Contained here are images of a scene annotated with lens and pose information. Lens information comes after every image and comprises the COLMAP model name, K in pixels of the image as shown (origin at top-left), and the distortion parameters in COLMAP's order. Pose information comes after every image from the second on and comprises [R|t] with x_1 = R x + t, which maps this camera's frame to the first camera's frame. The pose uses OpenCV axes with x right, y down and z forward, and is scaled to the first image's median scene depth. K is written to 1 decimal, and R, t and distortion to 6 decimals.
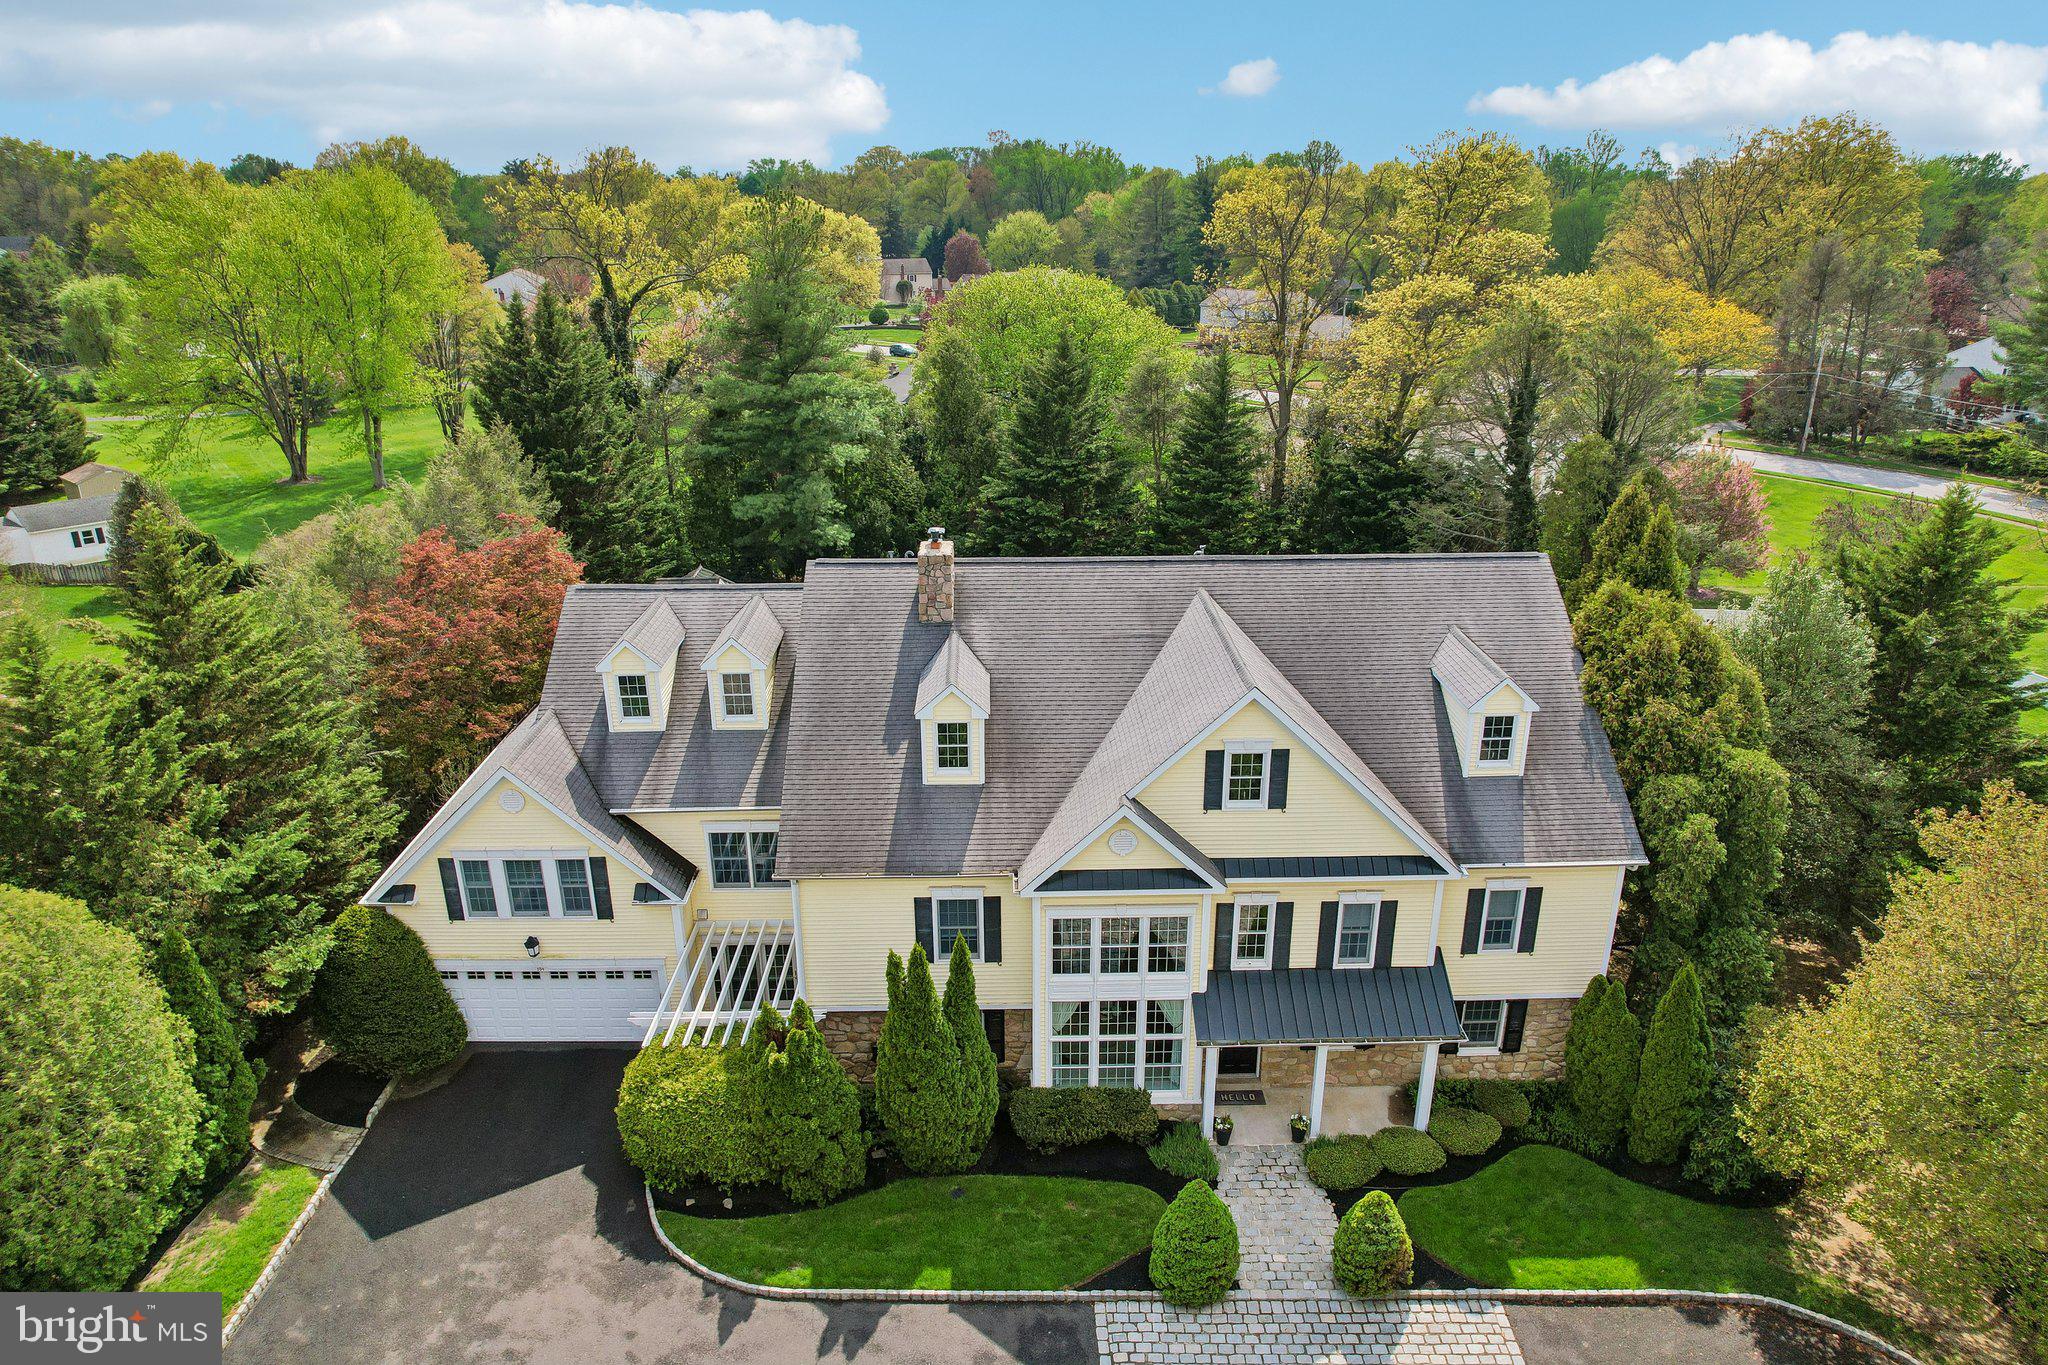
lens RADIAL K [[1344.3, 0, 1024.0], [0, 1344.3, 682.5], [0, 0, 1]] dist [-0.054587, 0.001360]
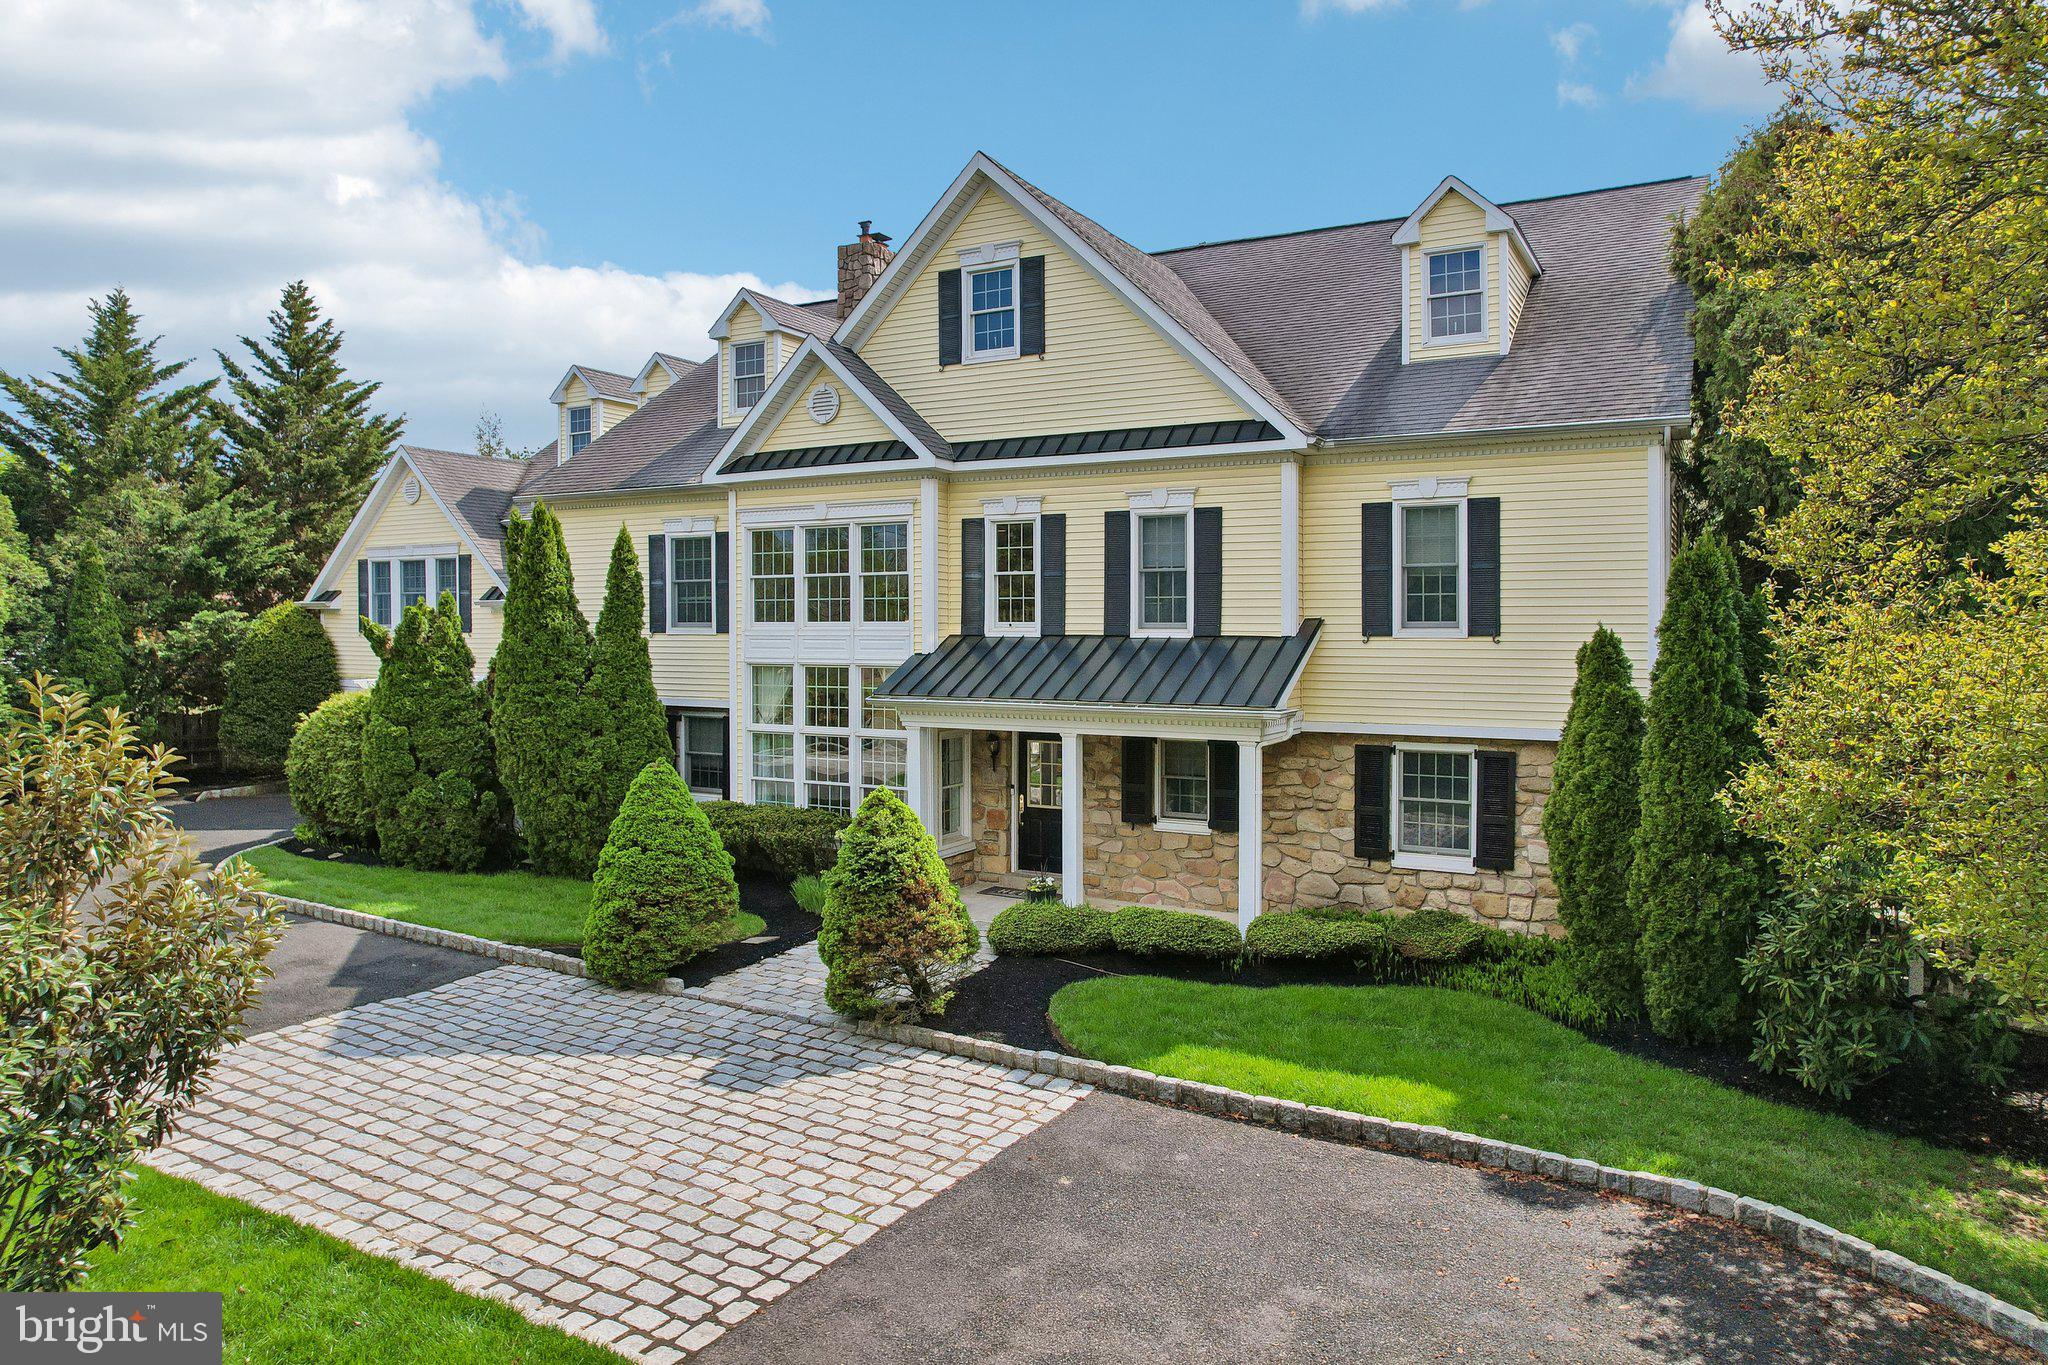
lens RADIAL K [[1310.3, 0, 1024.0], [0, 1310.3, 682.5], [0, 0, 1]] dist [-0.058651, 0.000366]
pose [[0.865725, 0.026139, -0.499836, 0.489700], [-0.176979, 0.950111, -0.256843, 0.397202], [0.468186, 0.310816, 0.827161, 0.494685]]
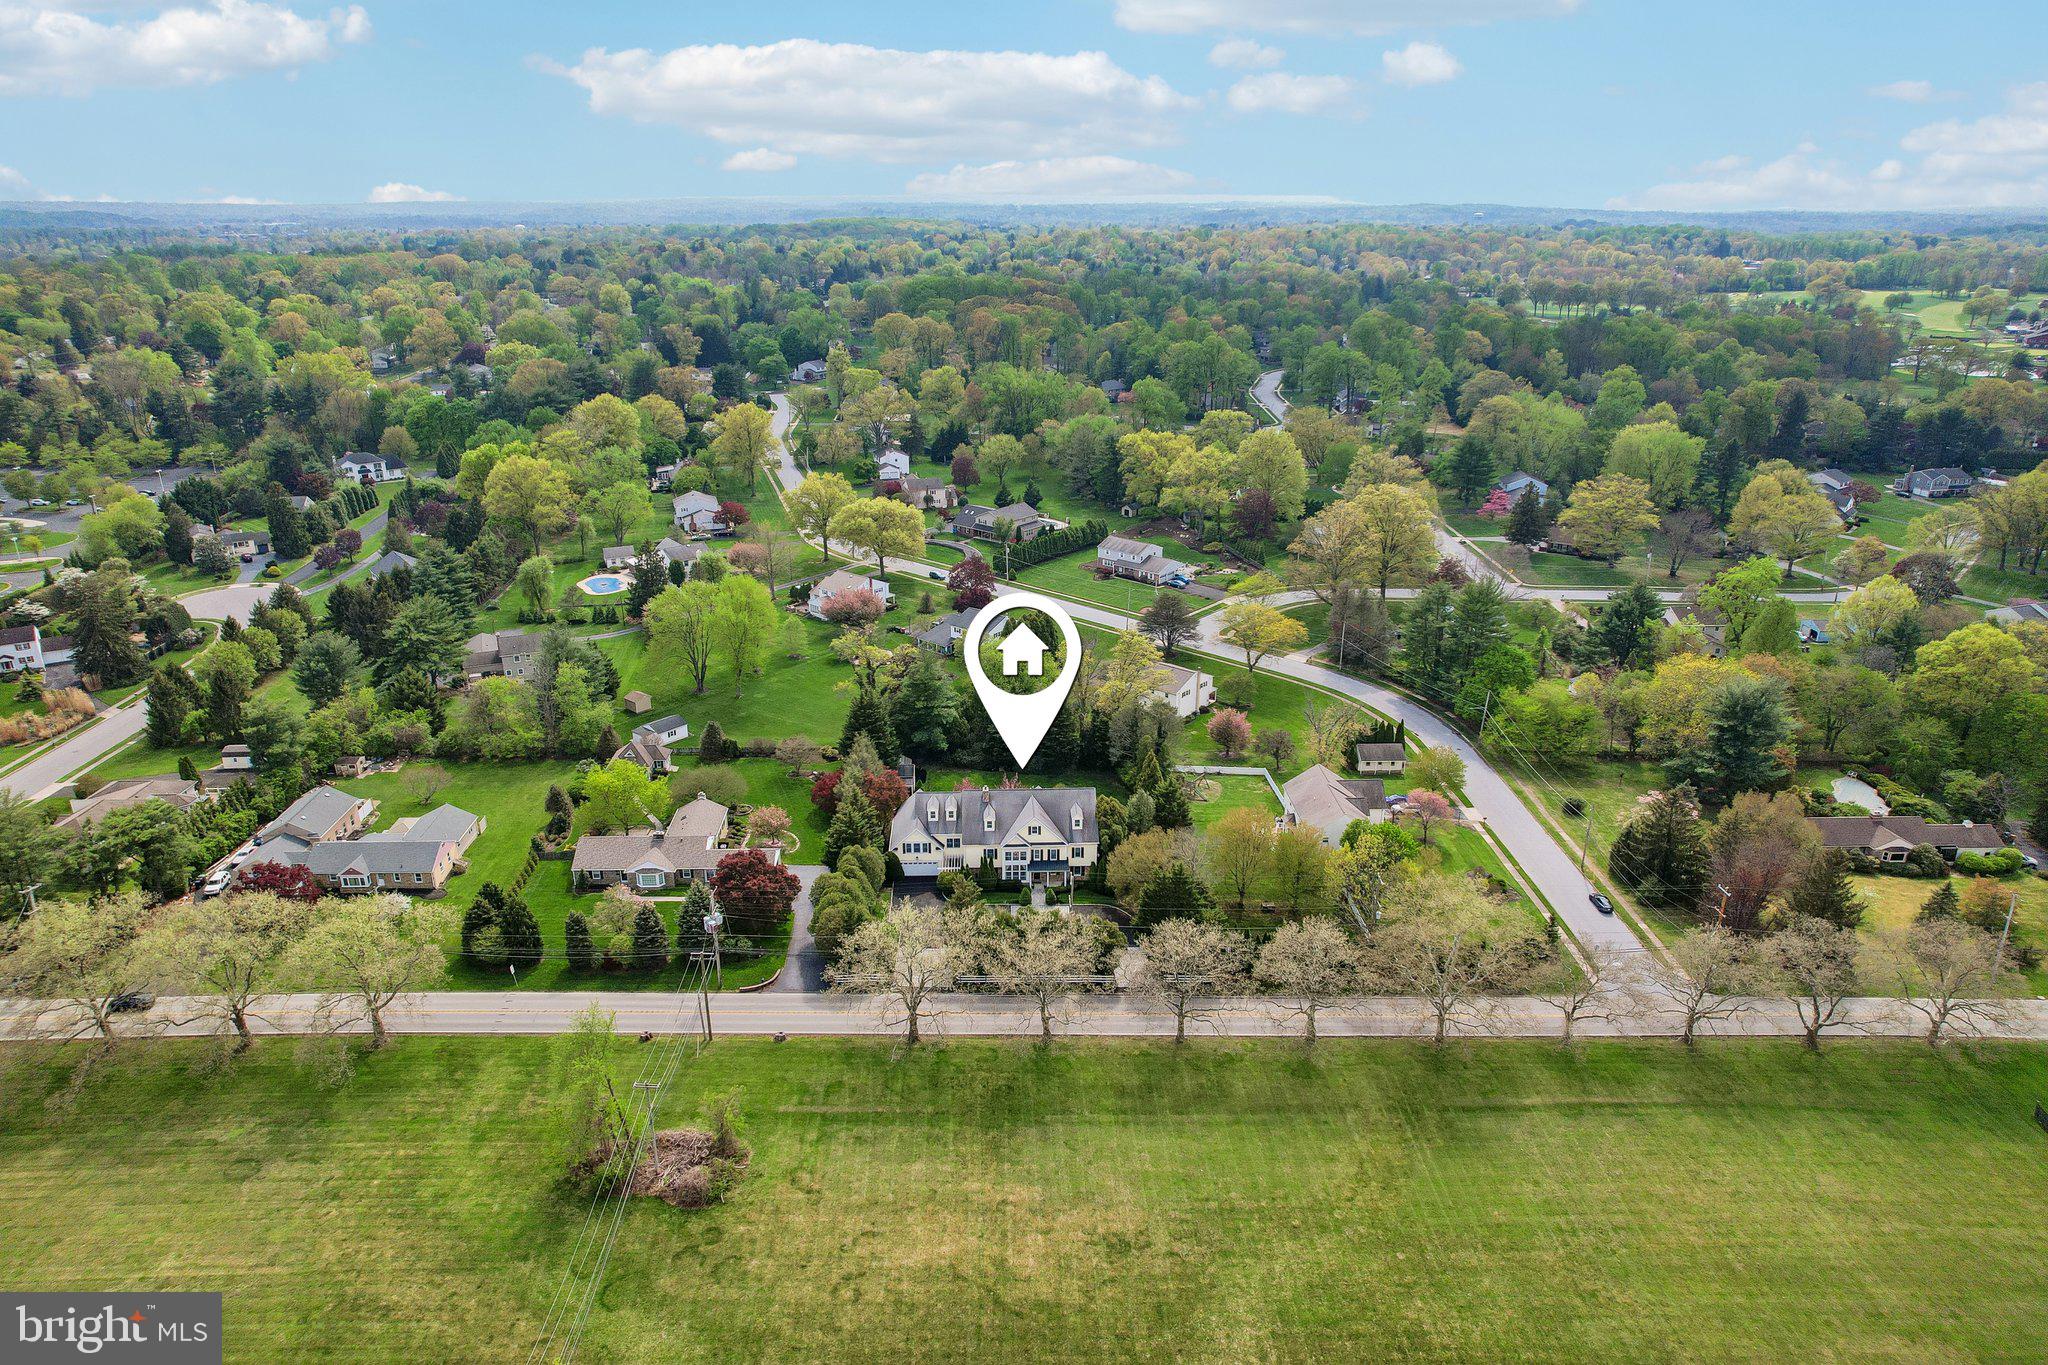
lens RADIAL K [[1344.3, 0, 1024.0], [0, 1344.3, 682.5], [0, 0, 1]] dist [-0.054587, 0.001360]
pose [[0.999890, -0.000985, 0.014816, 0.015543], [0.000949, 0.999997, 0.002452, -0.639780], [-0.014819, -0.002437, 0.999887, -5.336000]]
